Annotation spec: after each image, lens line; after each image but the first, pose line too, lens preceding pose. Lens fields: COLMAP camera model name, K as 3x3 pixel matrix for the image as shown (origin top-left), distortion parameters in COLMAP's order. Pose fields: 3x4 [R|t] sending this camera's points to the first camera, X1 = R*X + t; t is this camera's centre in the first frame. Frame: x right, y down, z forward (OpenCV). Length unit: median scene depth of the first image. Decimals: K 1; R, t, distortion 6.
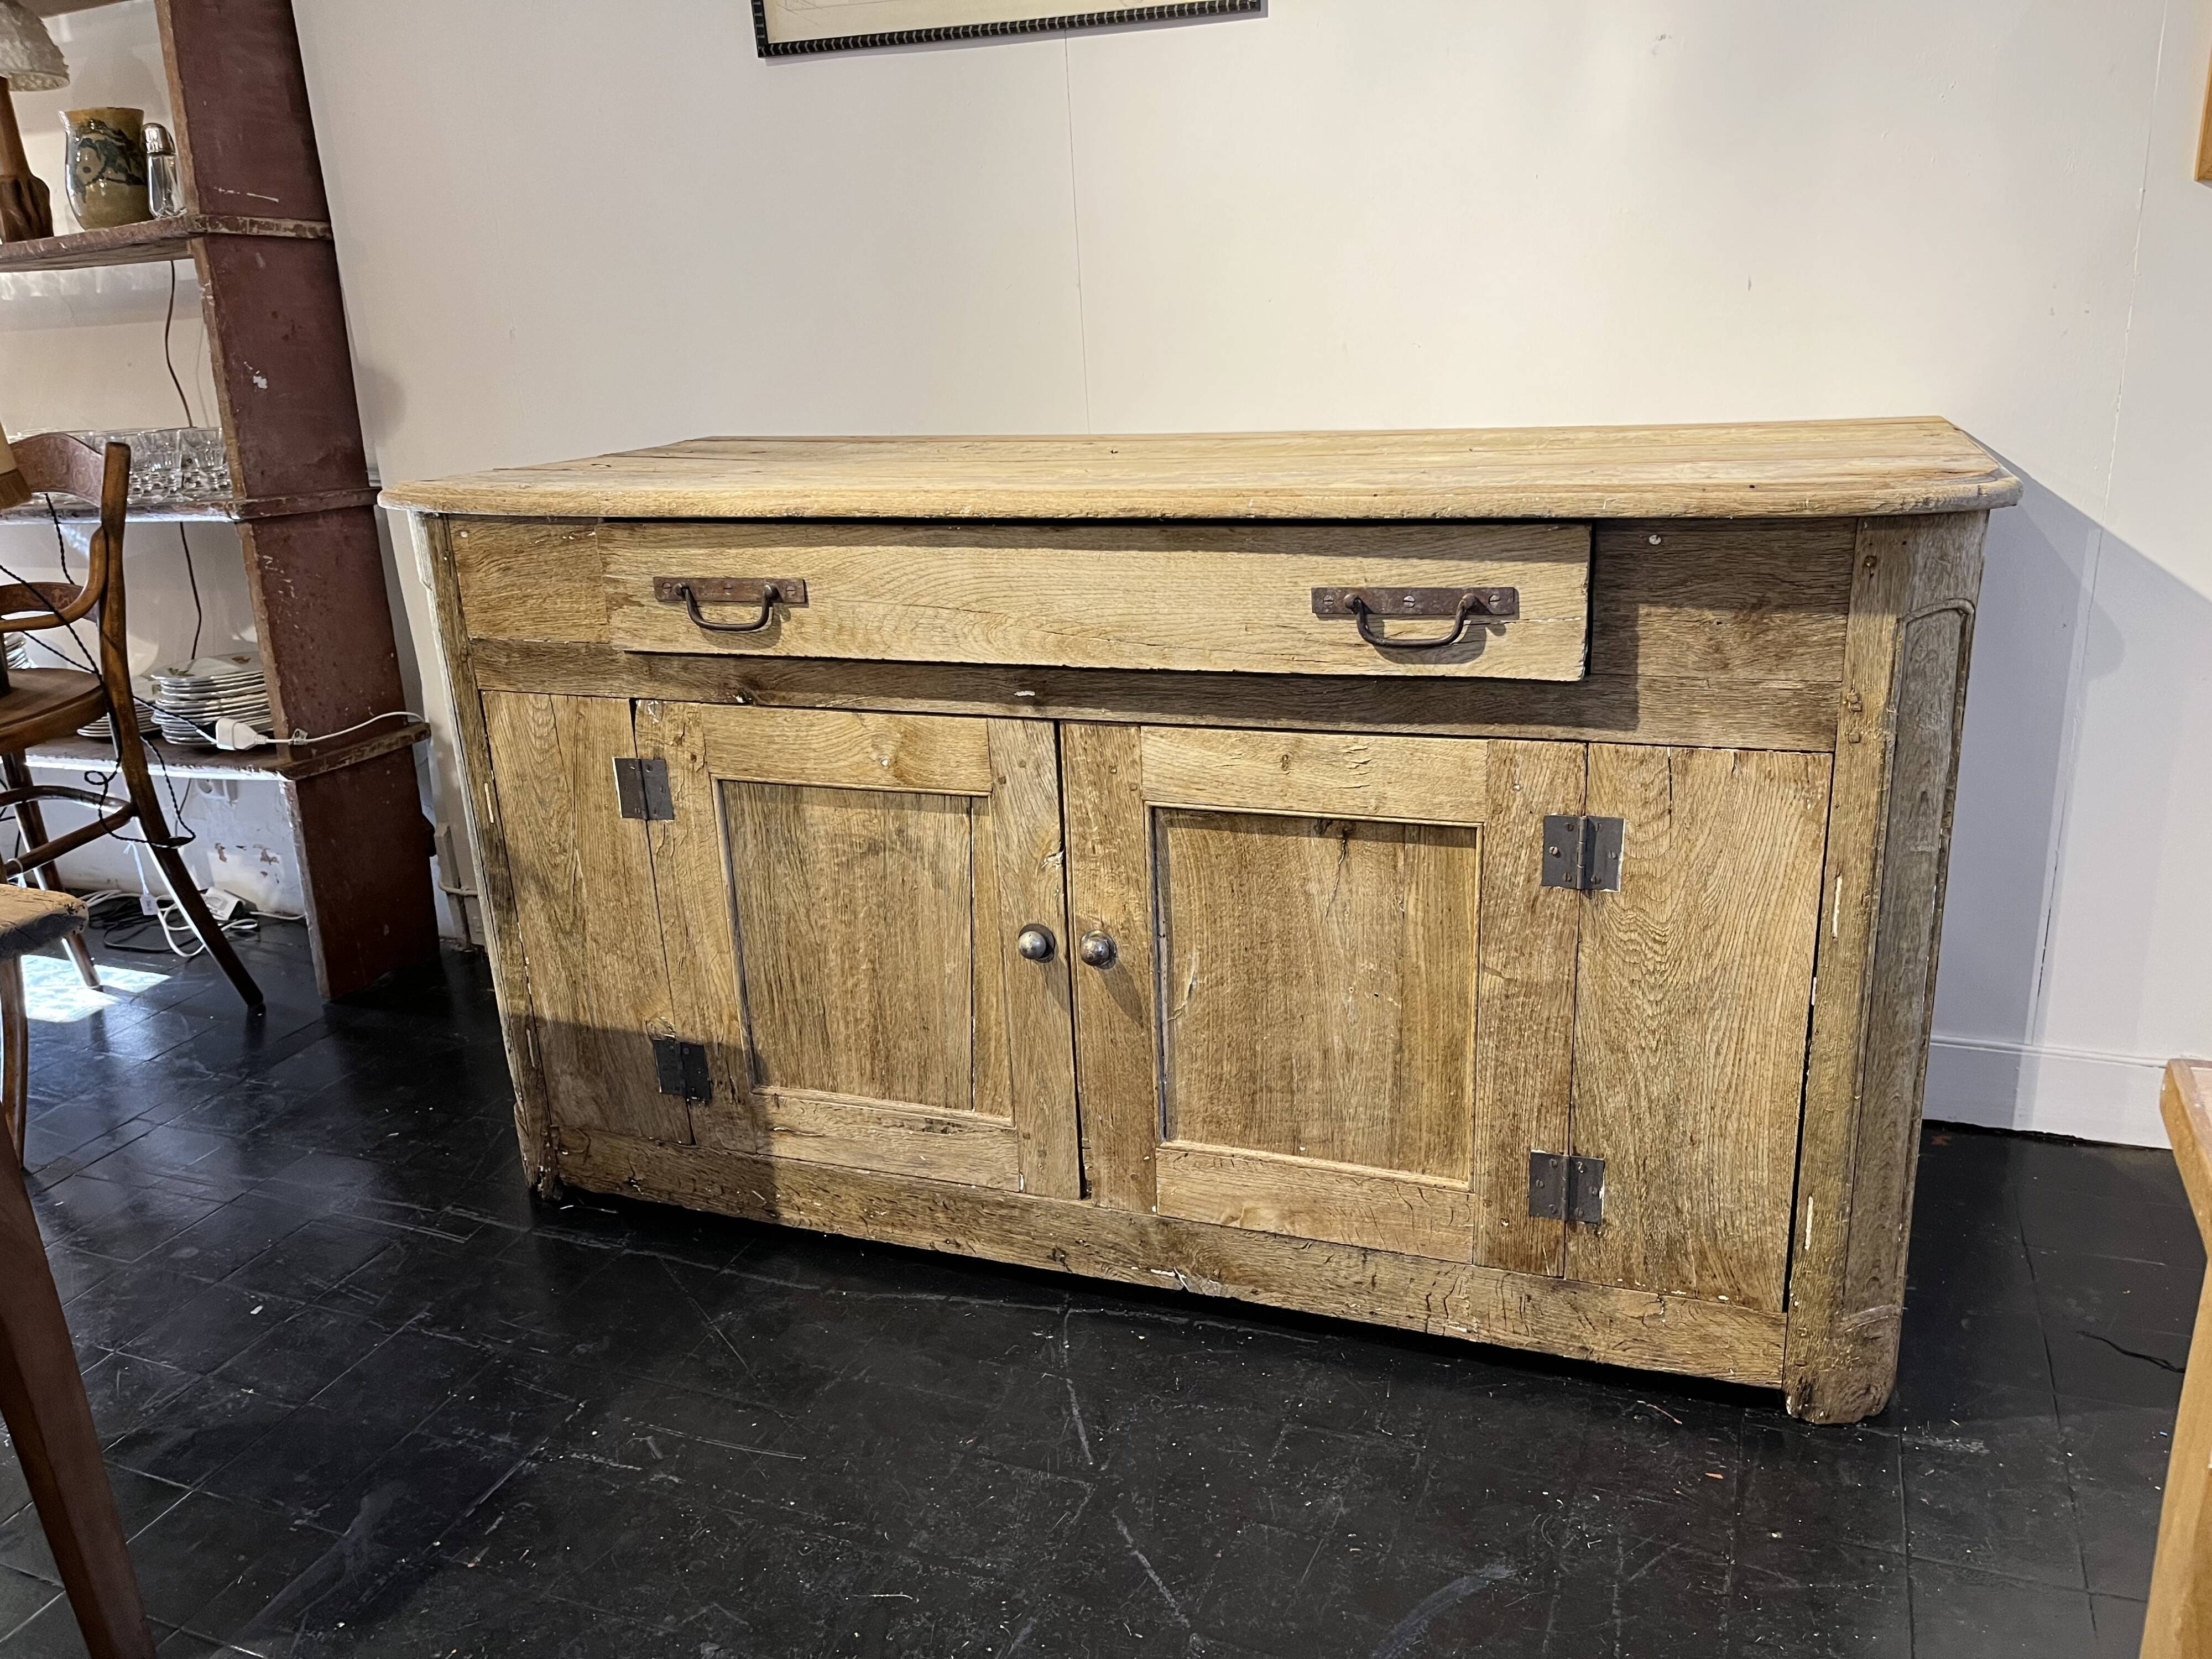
lens RADIAL K [[1669.3, 0, 1133.8], [0, 1669.3, 834.8], [0, 0, 1]] dist [0.057938, -0.067956]
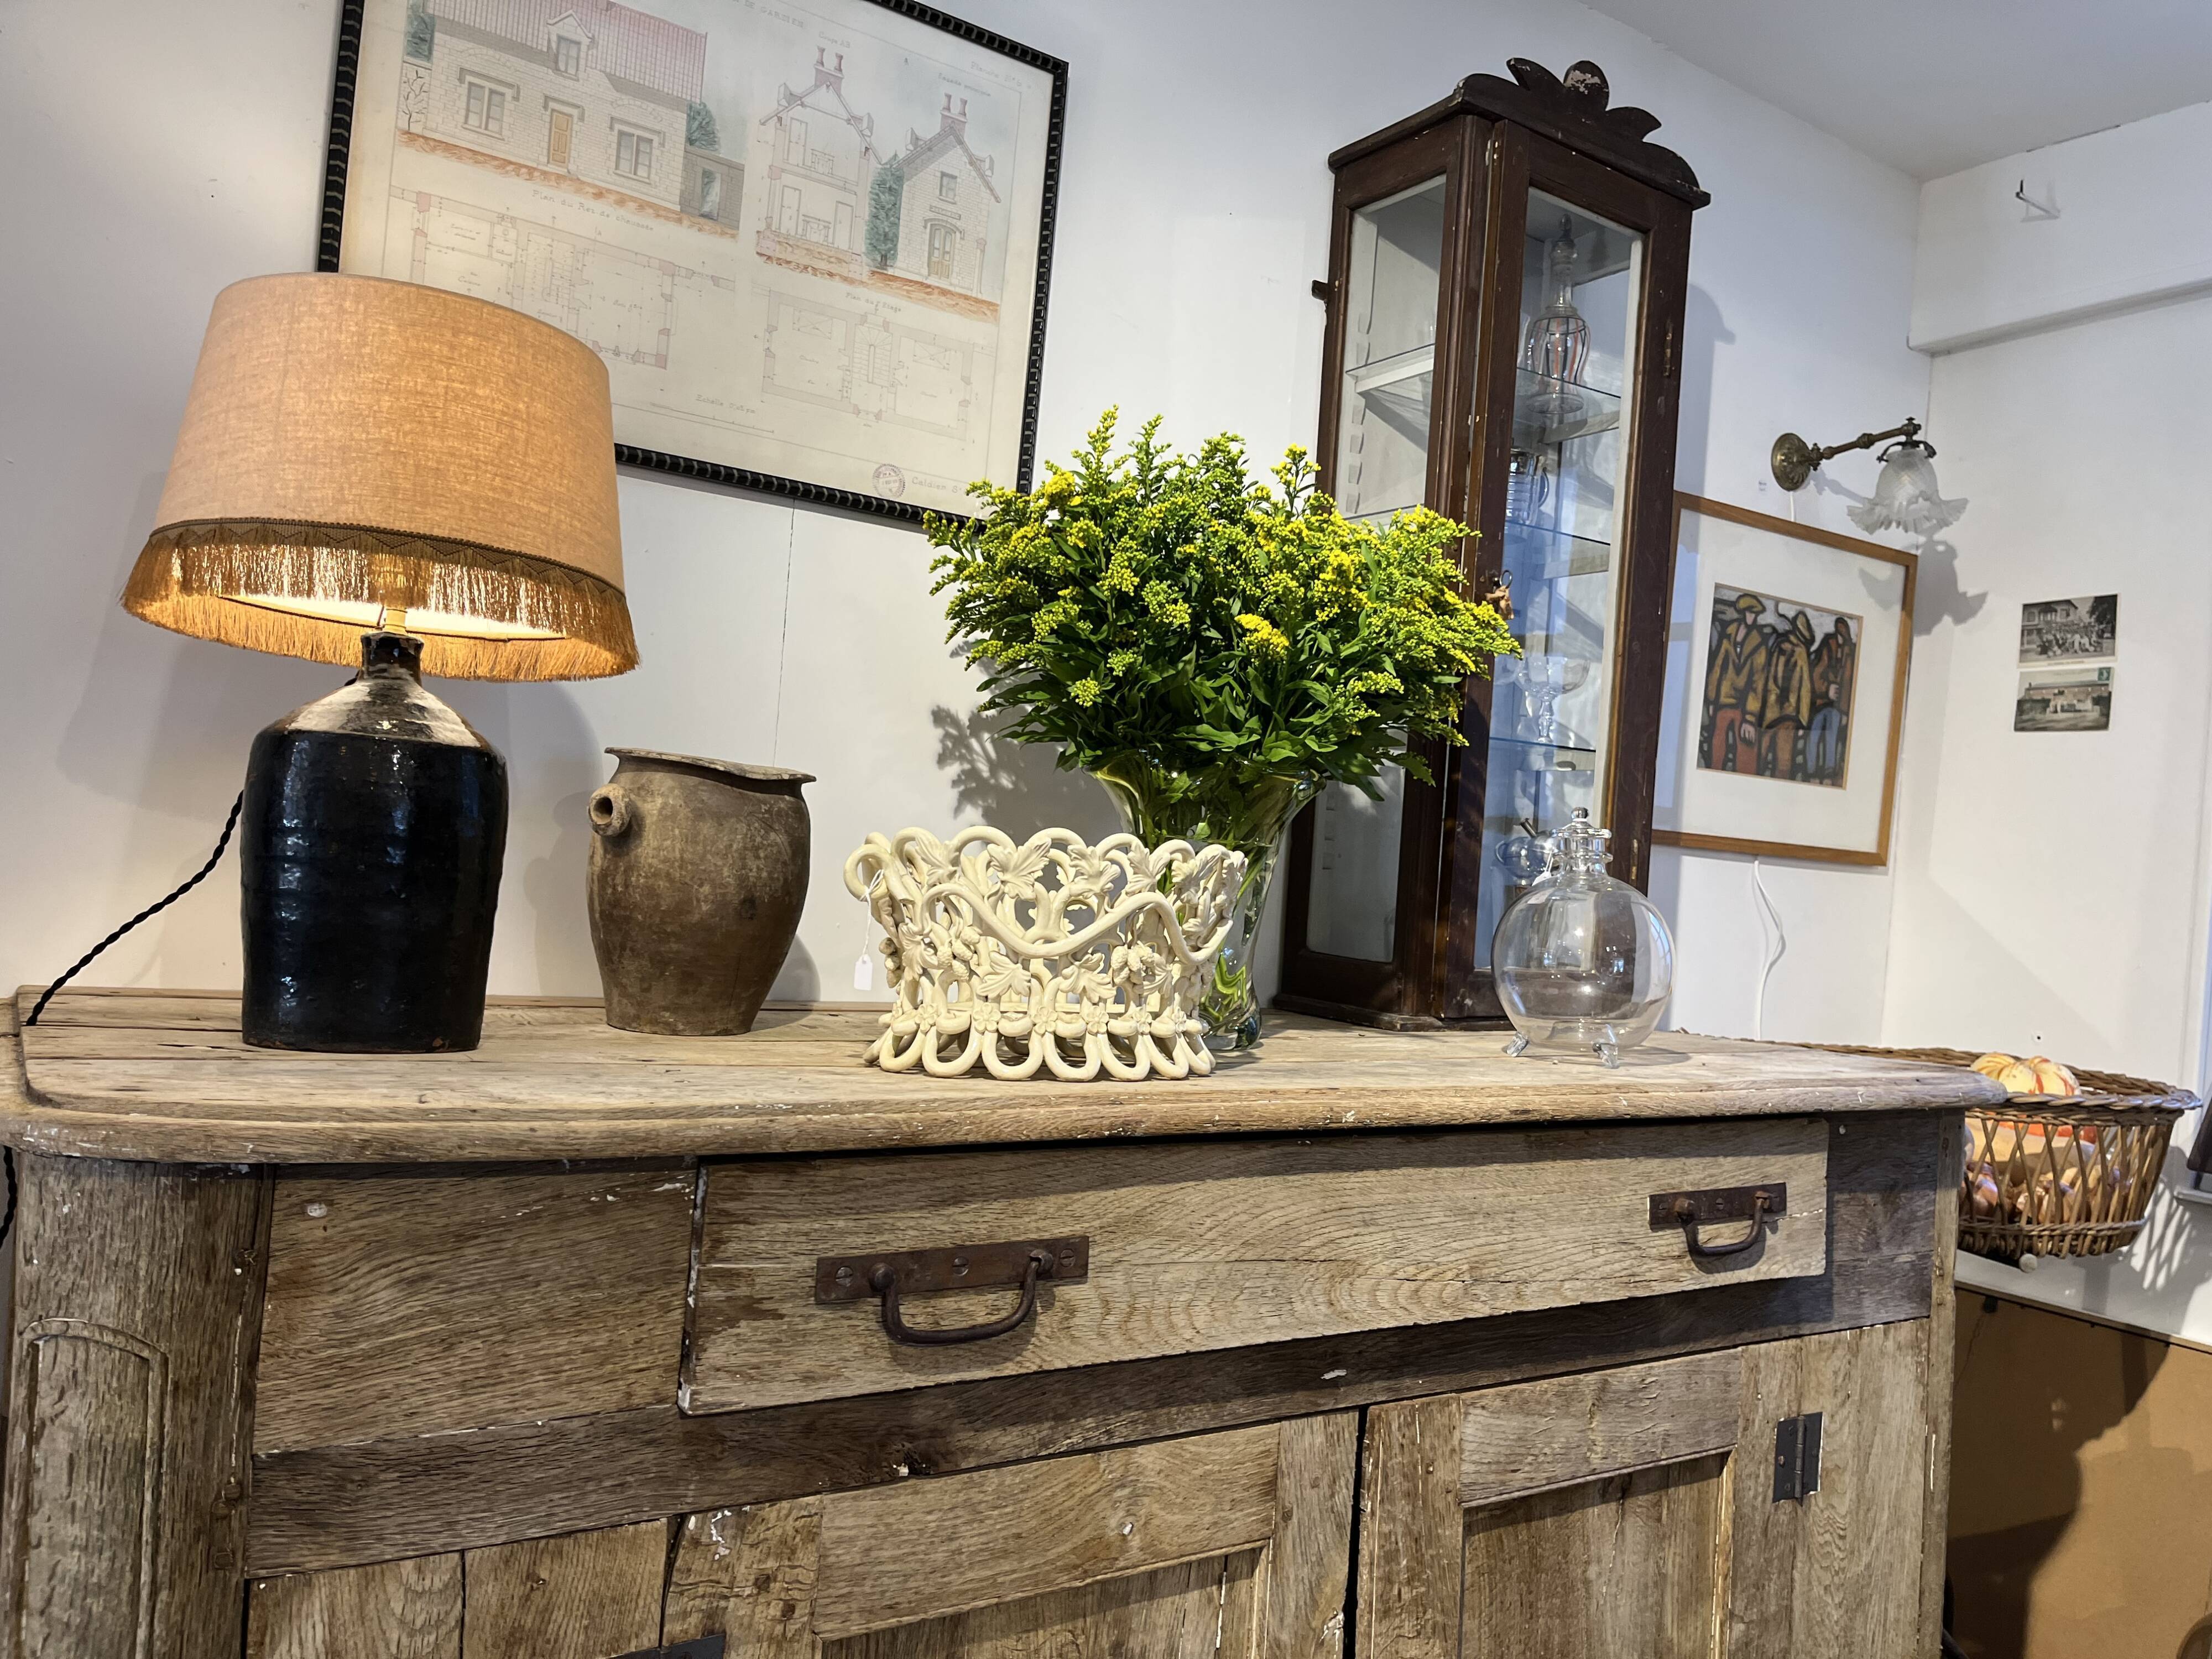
lens RADIAL K [[1669.3, 0, 1132.3], [0, 1669.3, 838.2], [0, 0, 1]] dist [0.057938, -0.067956]
pose [[0.586606, 0.102288, 0.803387, -0.649914], [0.161433, 0.957316, -0.239760, -0.133685], [-0.793620, 0.270338, 0.545055, 0.574245]]
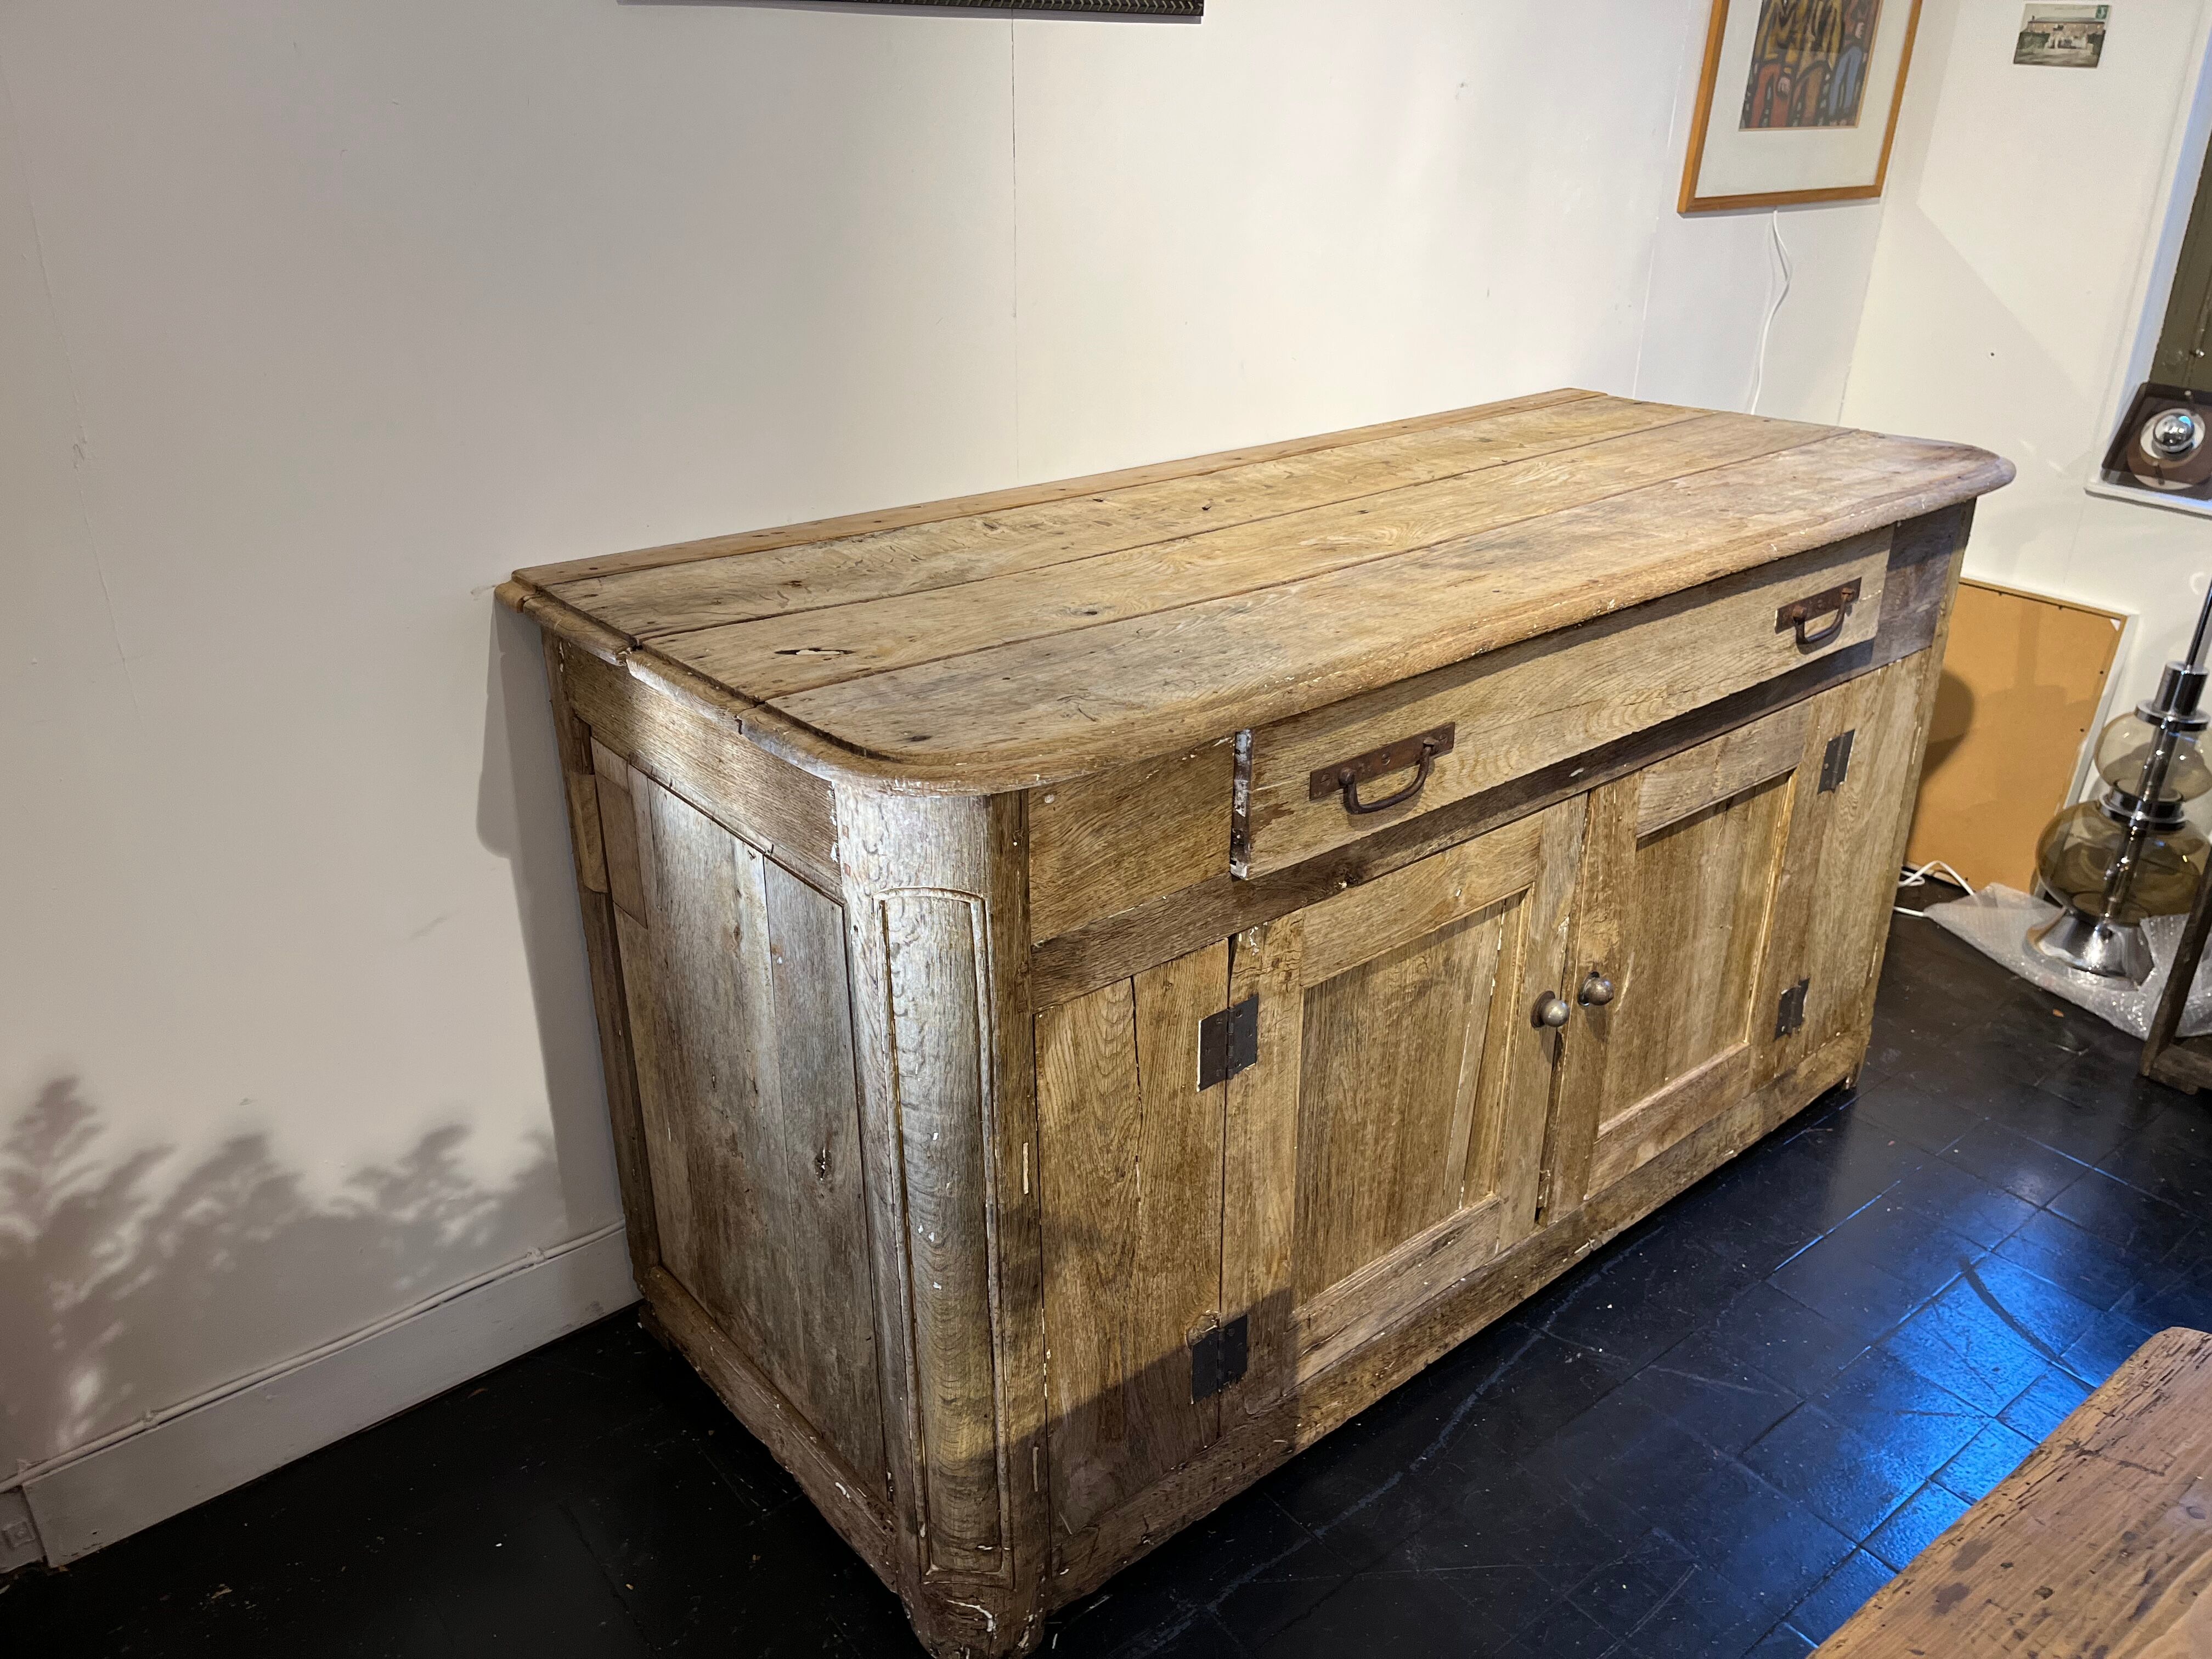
lens RADIAL K [[1669.3, 0, 1129.6], [0, 1669.3, 836.3], [0, 0, 1]] dist [0.057938, -0.067956]
pose [[0.496742, -0.316063, 0.808302, -0.935326], [0.244193, 0.944606, 0.219292, -0.306343], [-0.832837, 0.088450, 0.546406, 0.627942]]
